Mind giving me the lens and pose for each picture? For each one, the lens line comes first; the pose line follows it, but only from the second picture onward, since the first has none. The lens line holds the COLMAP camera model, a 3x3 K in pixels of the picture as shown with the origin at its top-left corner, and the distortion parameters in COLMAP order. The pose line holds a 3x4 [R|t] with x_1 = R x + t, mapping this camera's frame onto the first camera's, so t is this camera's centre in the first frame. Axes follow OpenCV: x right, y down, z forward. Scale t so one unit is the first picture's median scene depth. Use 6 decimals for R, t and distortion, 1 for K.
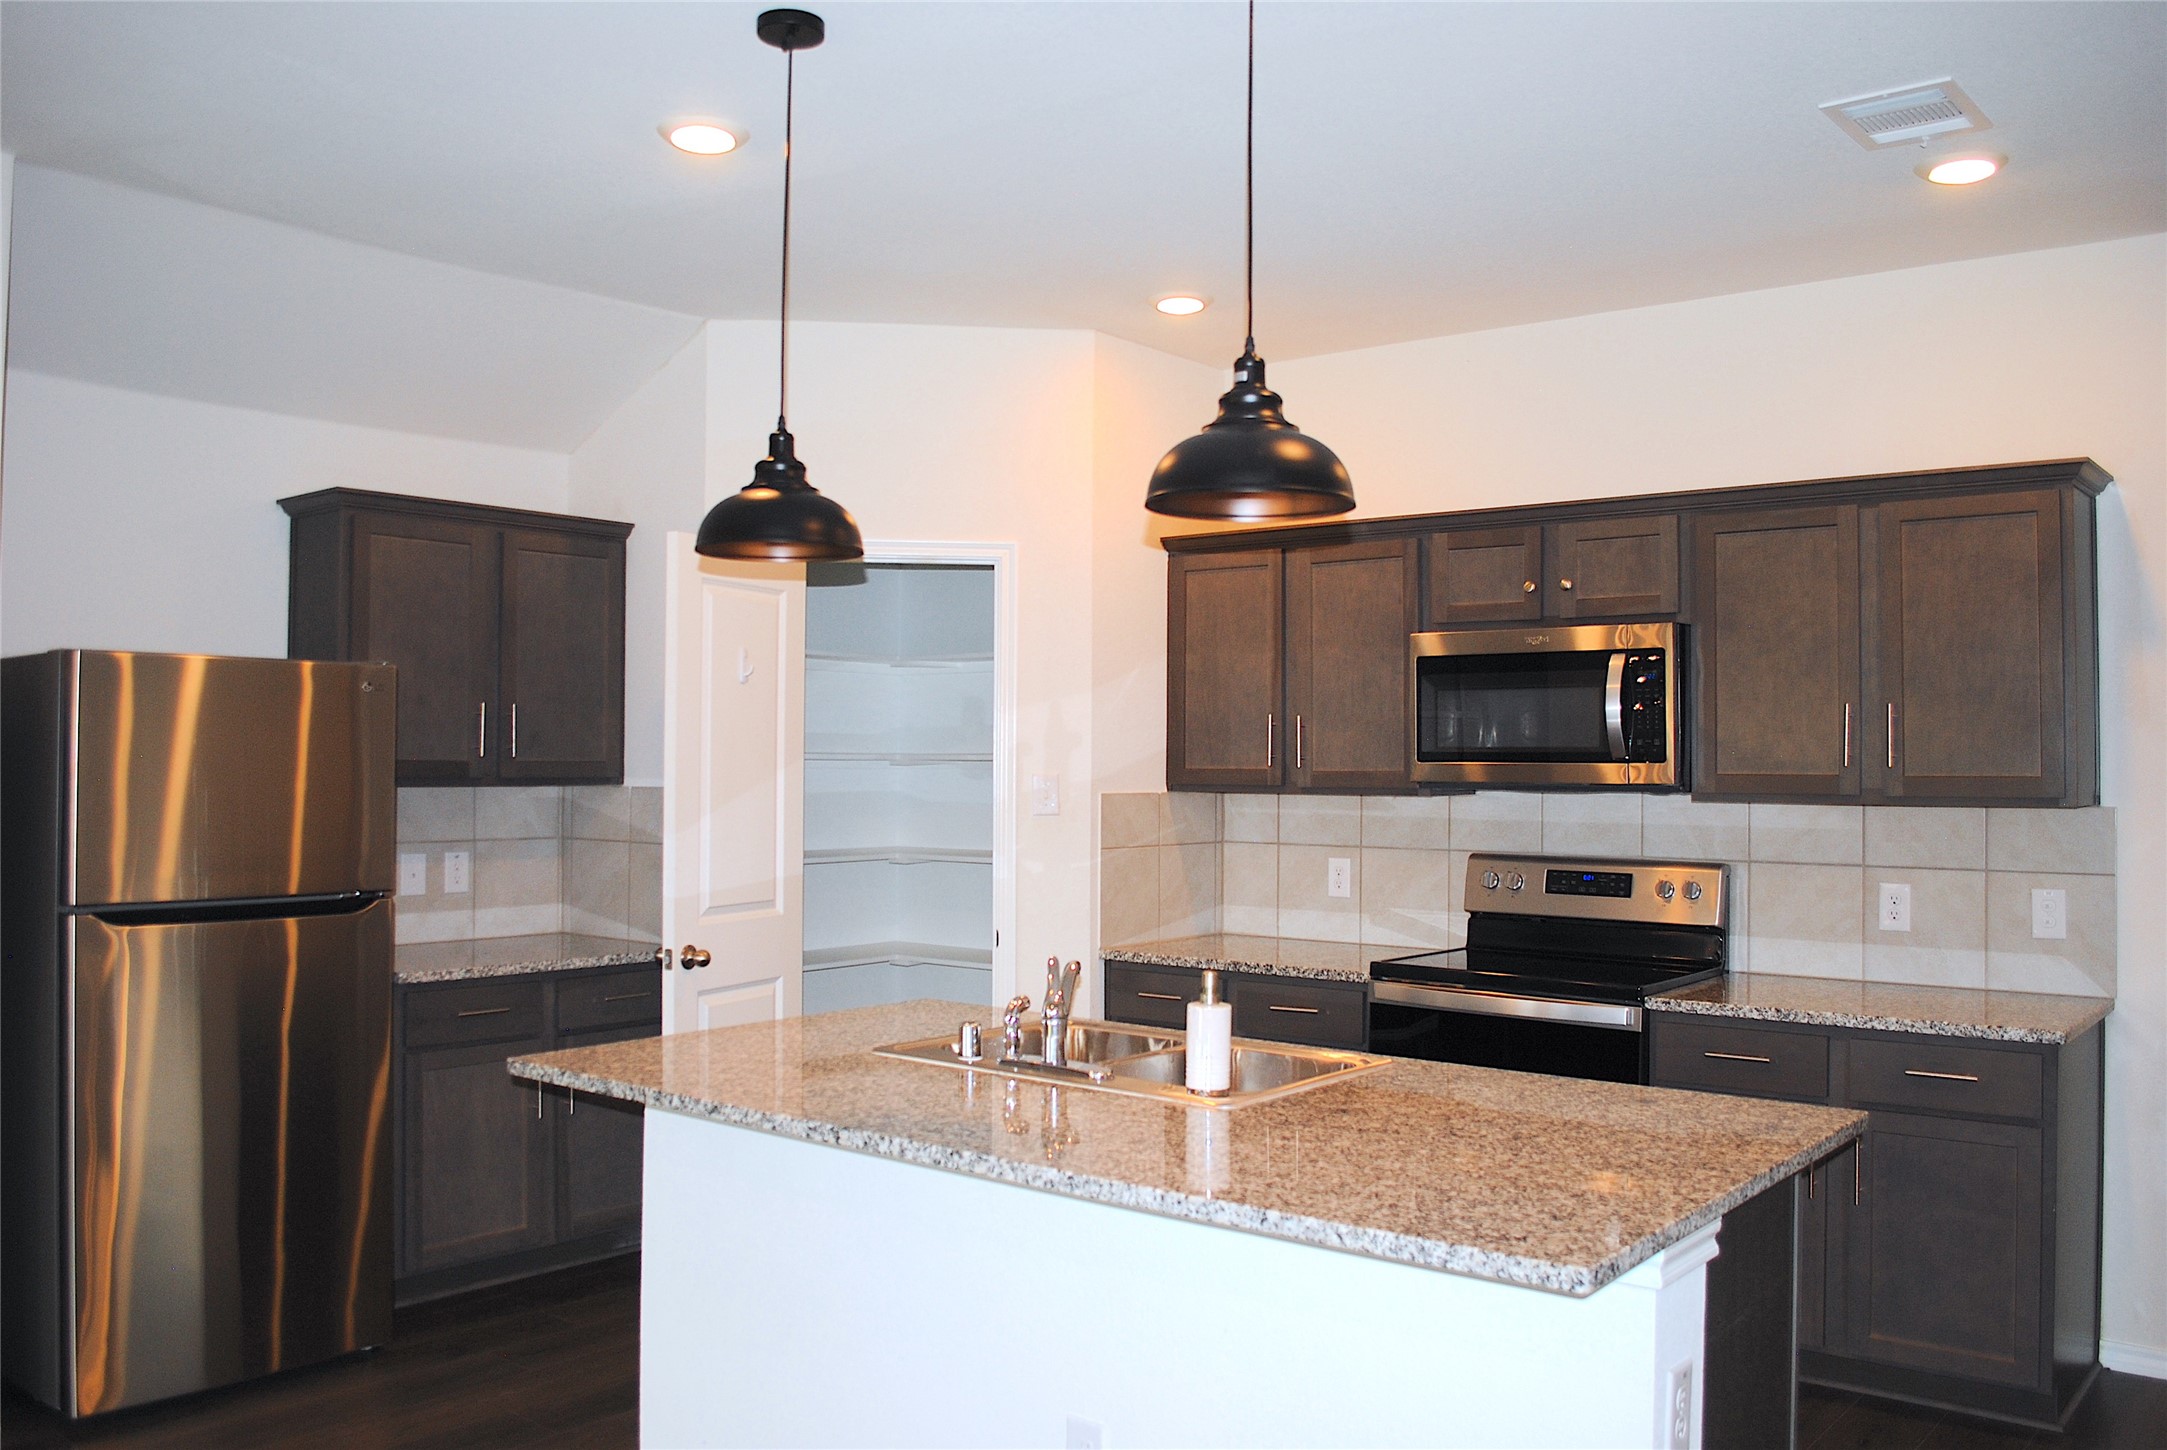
lens RADIAL K [[1745.4, 0, 1083.5], [0, 1745.4, 725.0], [0, 0, 1]] dist [-0.063062, 0.004577]
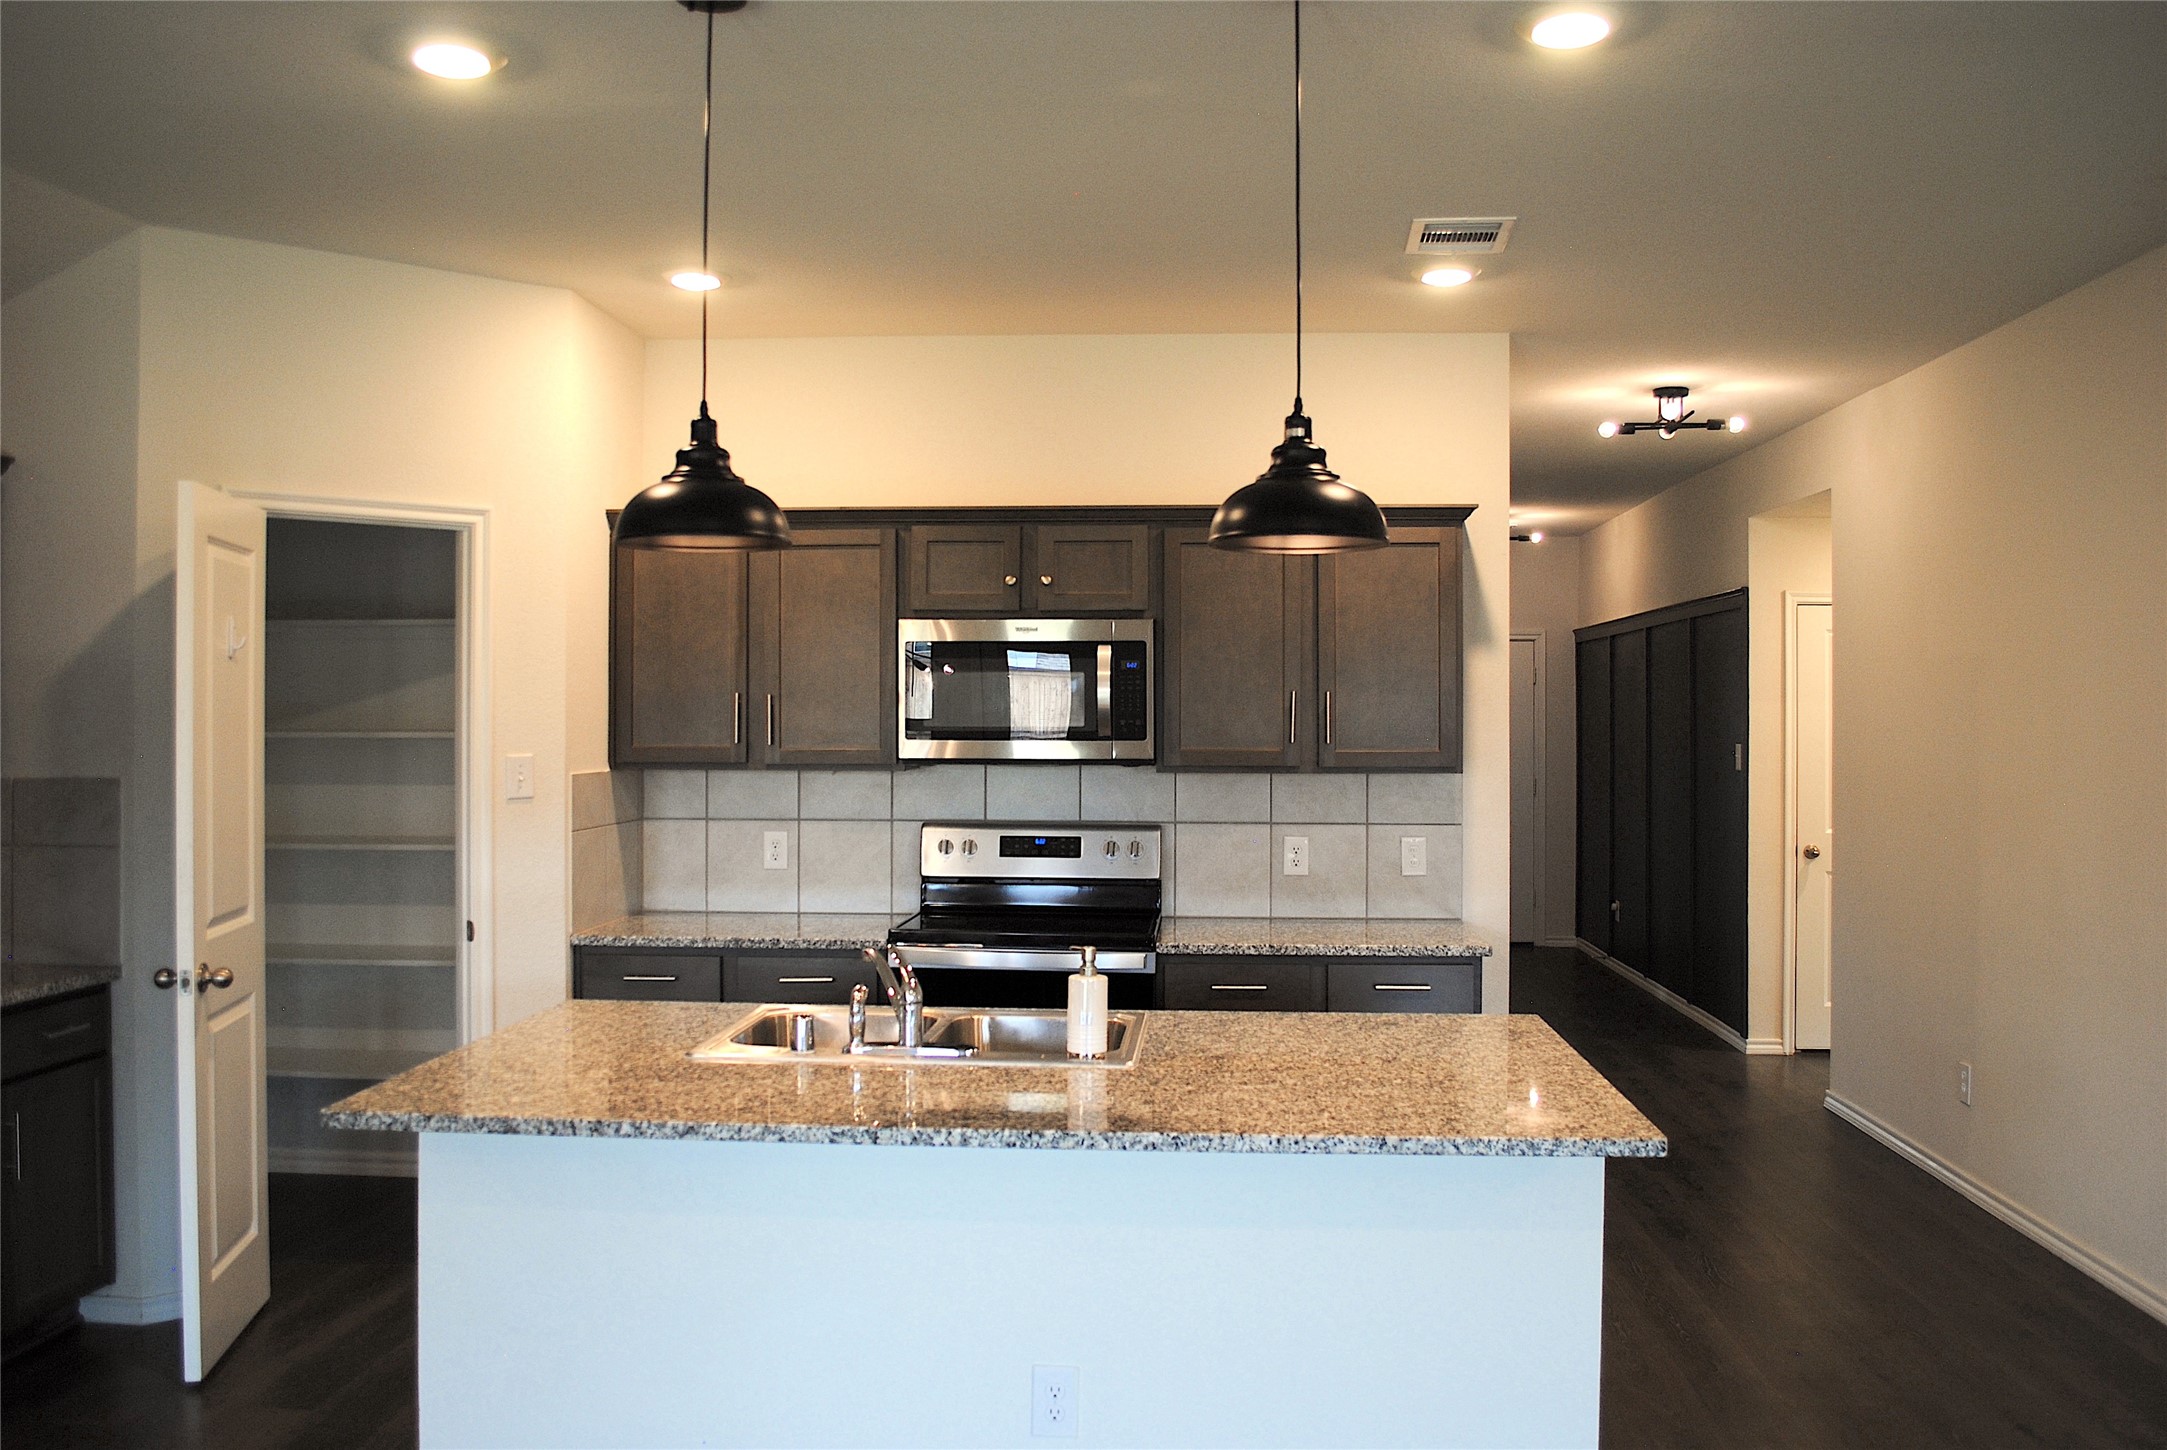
lens RADIAL K [[1745.4, 0, 1083.5], [0, 1745.4, 725.0], [0, 0, 1]] dist [-0.063062, 0.004577]
pose [[0.828428, -0.006757, 0.560054, -0.348226], [-0.008306, 0.999669, 0.024348, -0.016380], [-0.560034, -0.024822, 0.828098, 0.057348]]
